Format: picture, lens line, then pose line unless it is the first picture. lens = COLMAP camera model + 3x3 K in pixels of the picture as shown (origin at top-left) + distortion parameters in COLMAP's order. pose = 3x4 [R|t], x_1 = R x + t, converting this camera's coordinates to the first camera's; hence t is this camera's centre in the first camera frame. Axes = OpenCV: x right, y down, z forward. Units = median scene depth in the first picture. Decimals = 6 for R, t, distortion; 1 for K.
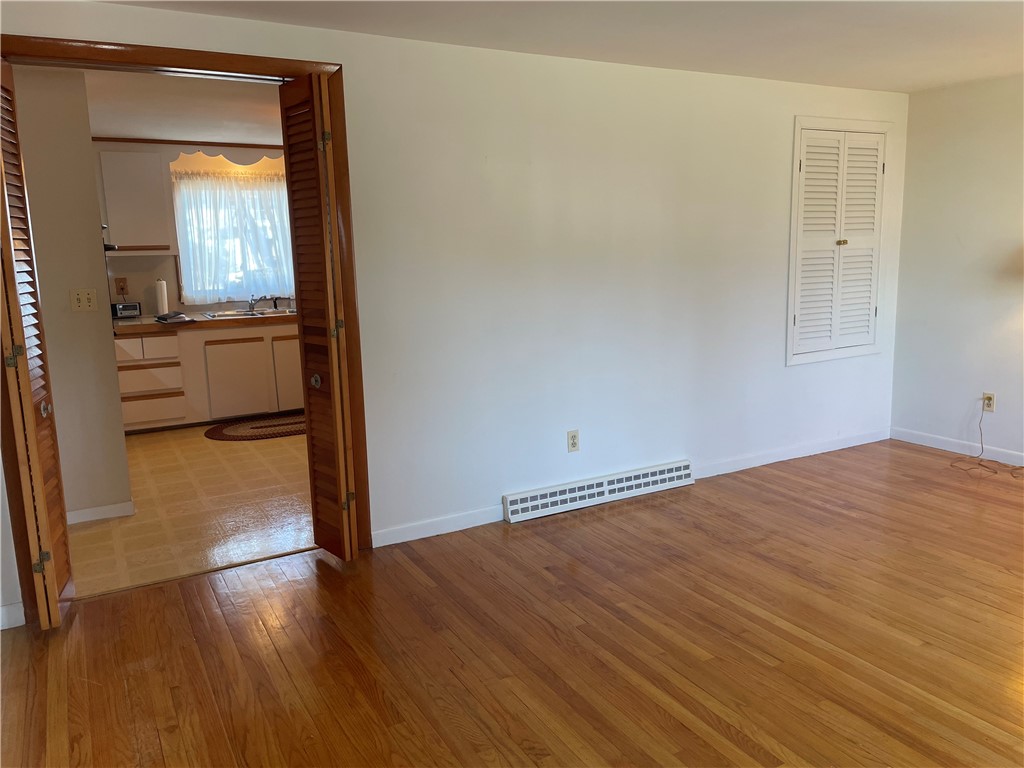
lens RADIAL K [[768.1, 0, 510.6], [0, 768.1, 382.2], [0, 0, 1]] dist [0.037169, 0.001603]
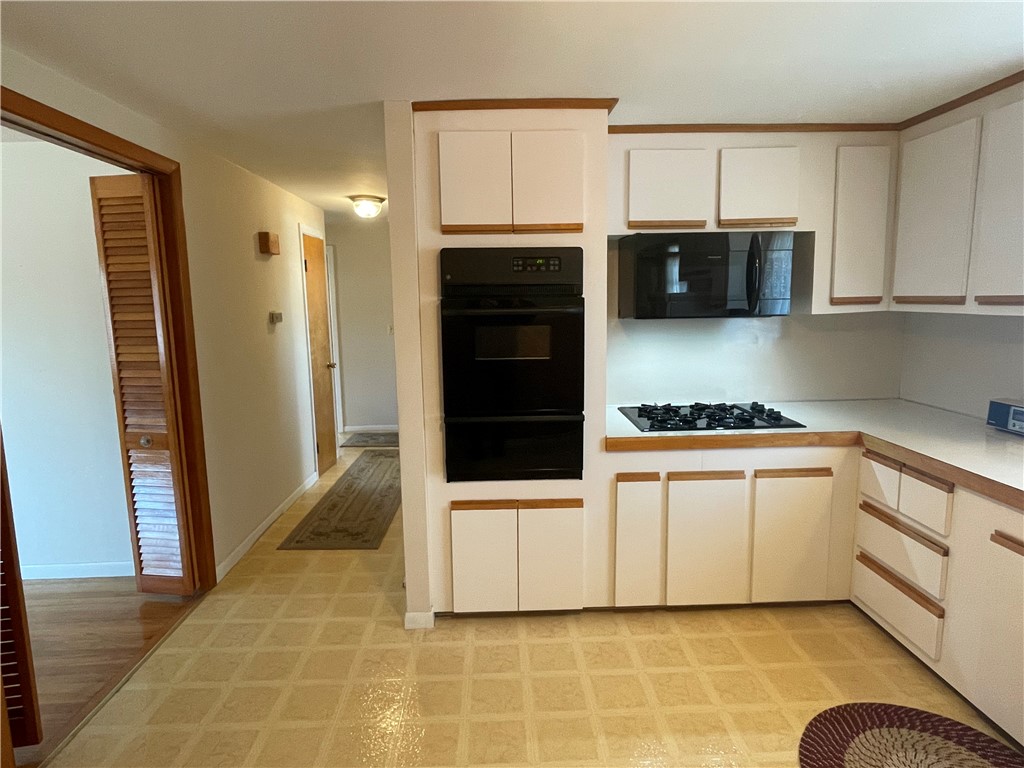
lens RADIAL K [[584.6, 0, 511.1], [0, 584.6, 380.3], [0, 0, 1]] dist [-0.001541, -0.000311]
pose [[-0.459741, 0.158667, -0.873764, -0.015883], [-0.119687, 0.963862, 0.238002, -0.166561], [0.879951, 0.213997, -0.424136, 0.850753]]
